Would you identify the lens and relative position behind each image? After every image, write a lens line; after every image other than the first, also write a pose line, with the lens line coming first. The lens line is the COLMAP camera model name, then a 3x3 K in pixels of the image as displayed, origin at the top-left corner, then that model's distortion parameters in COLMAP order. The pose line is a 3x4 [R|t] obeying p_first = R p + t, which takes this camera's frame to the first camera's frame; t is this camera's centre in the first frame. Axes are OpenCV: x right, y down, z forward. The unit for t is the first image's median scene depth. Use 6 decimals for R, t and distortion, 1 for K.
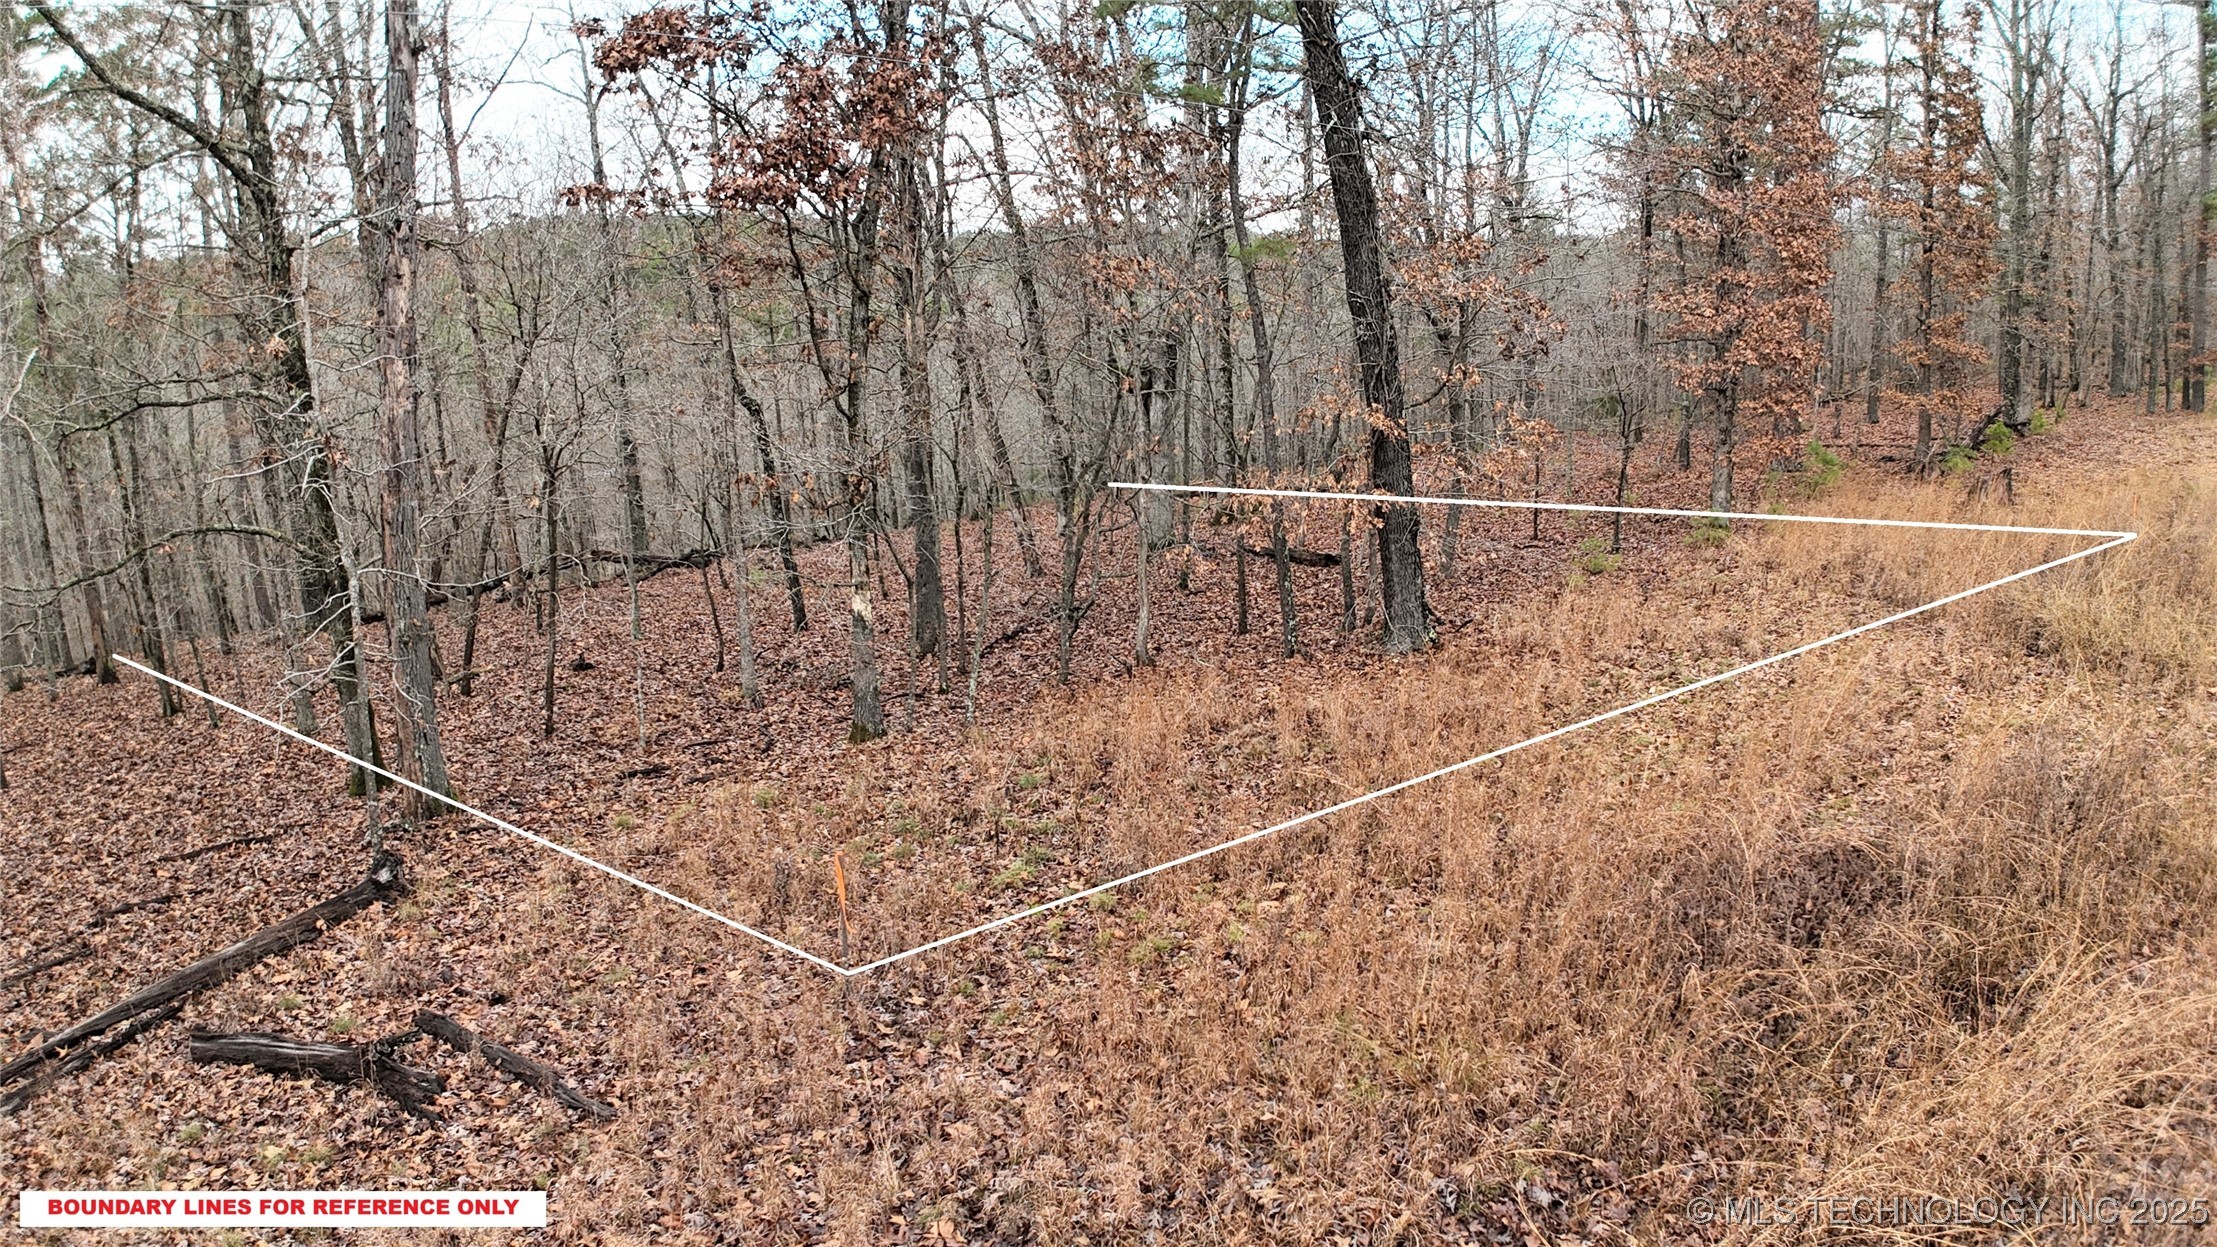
lens RADIAL K [[1349.2, 0, 1107.7], [0, 1349.2, 613.4], [0, 0, 1]] dist [-0.152626, 0.003479]
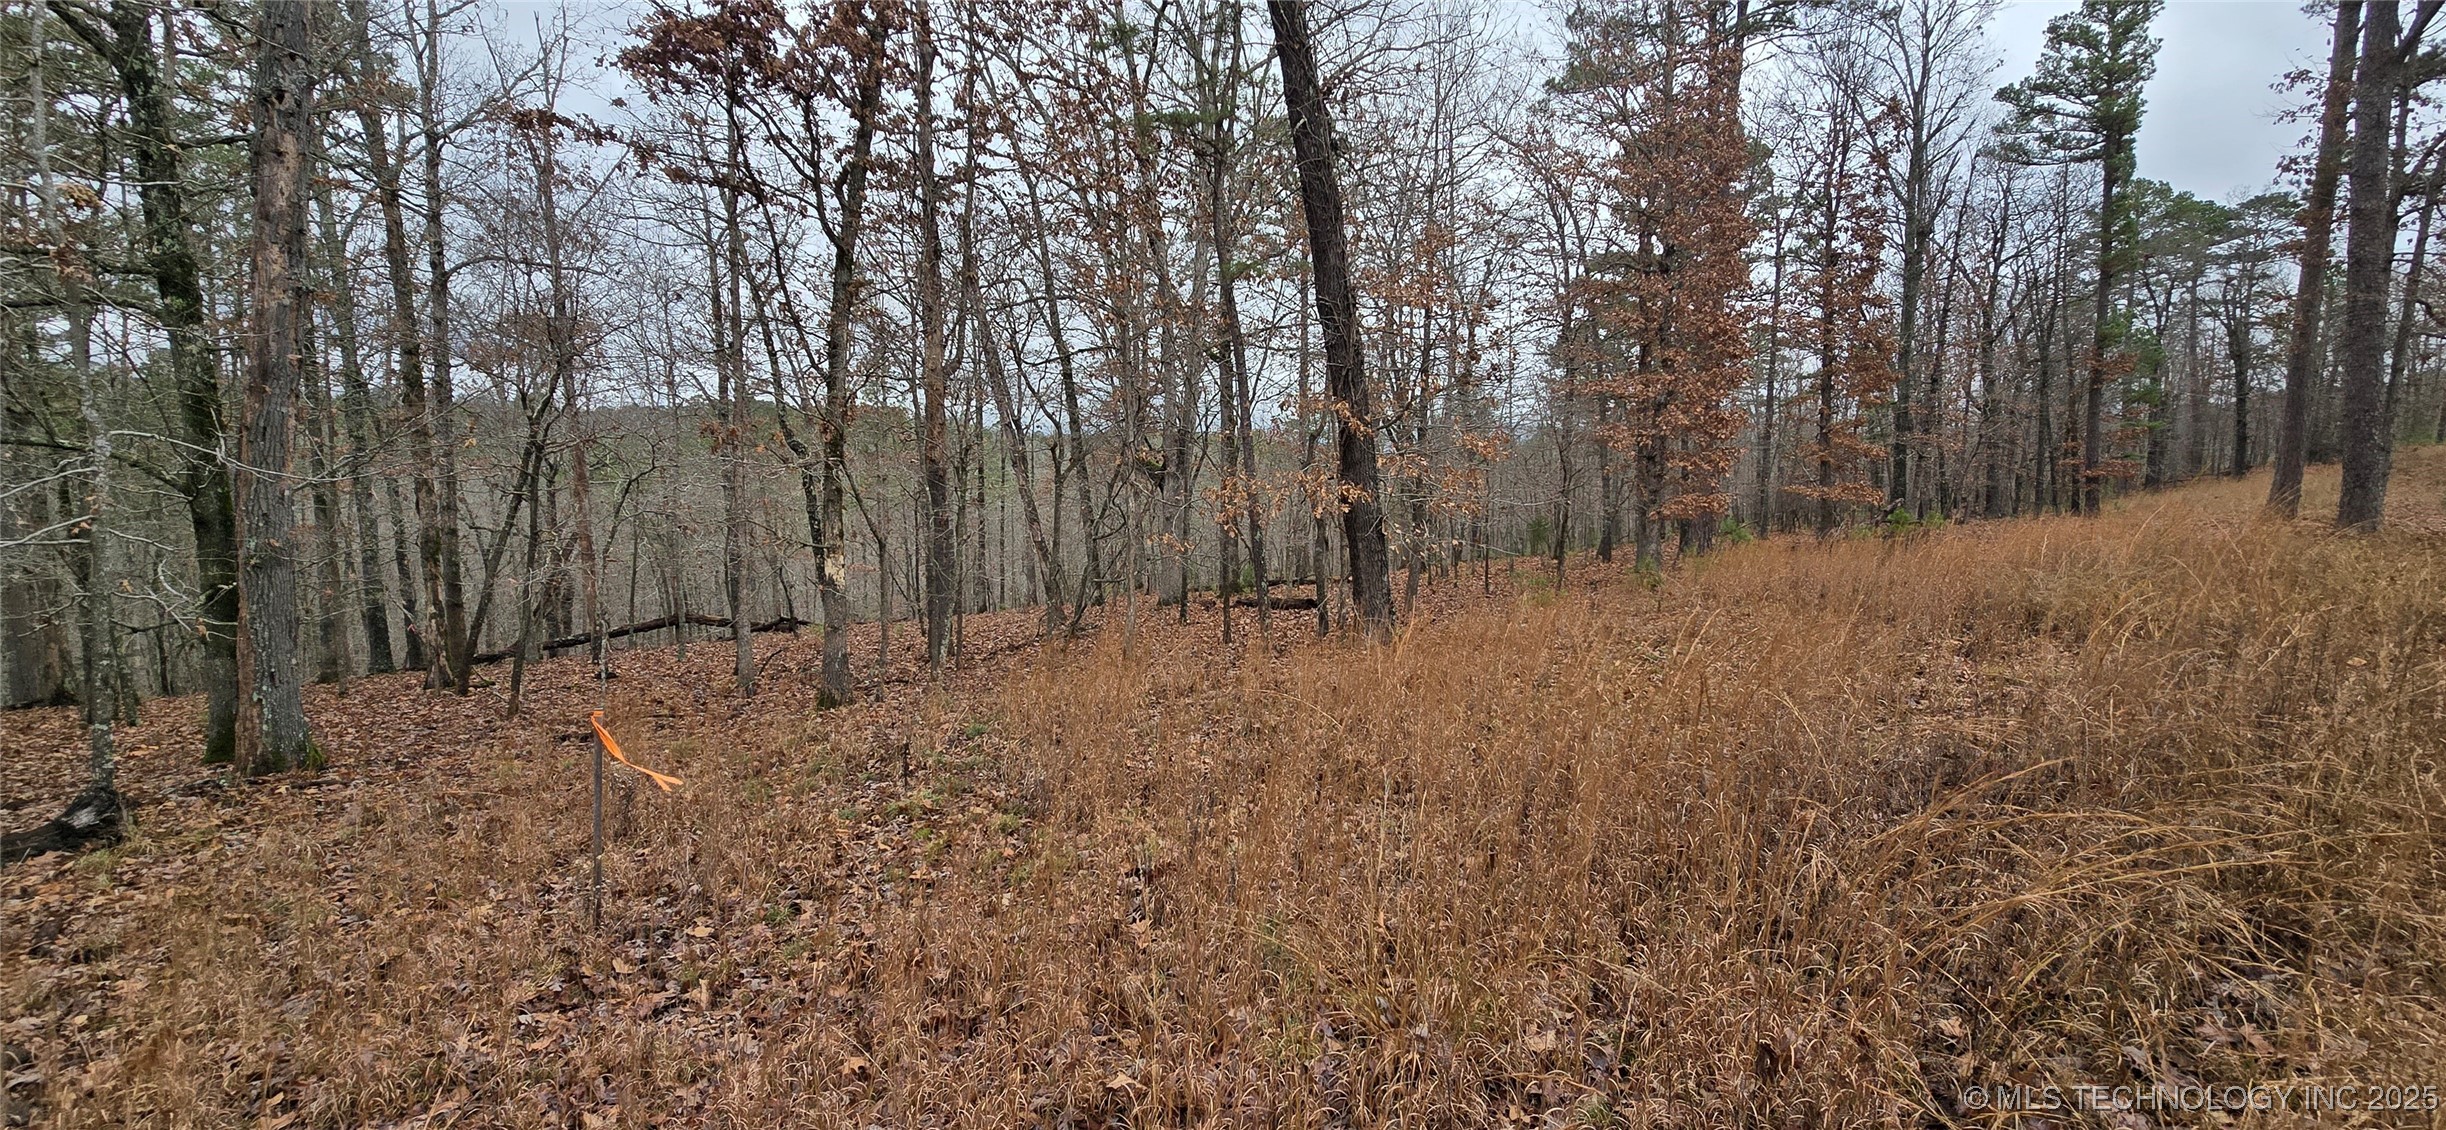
lens RADIAL K [[1007.3, 0, 1223.0], [0, 1007.3, 565.0], [0, 0, 1]] dist [-0.000345, 0.000156]
pose [[0.997923, 0.020863, 0.060946, 0.064631], [-0.011268, 0.988049, -0.153726, 0.109405], [-0.063425, 0.152720, 0.986232, 0.255013]]
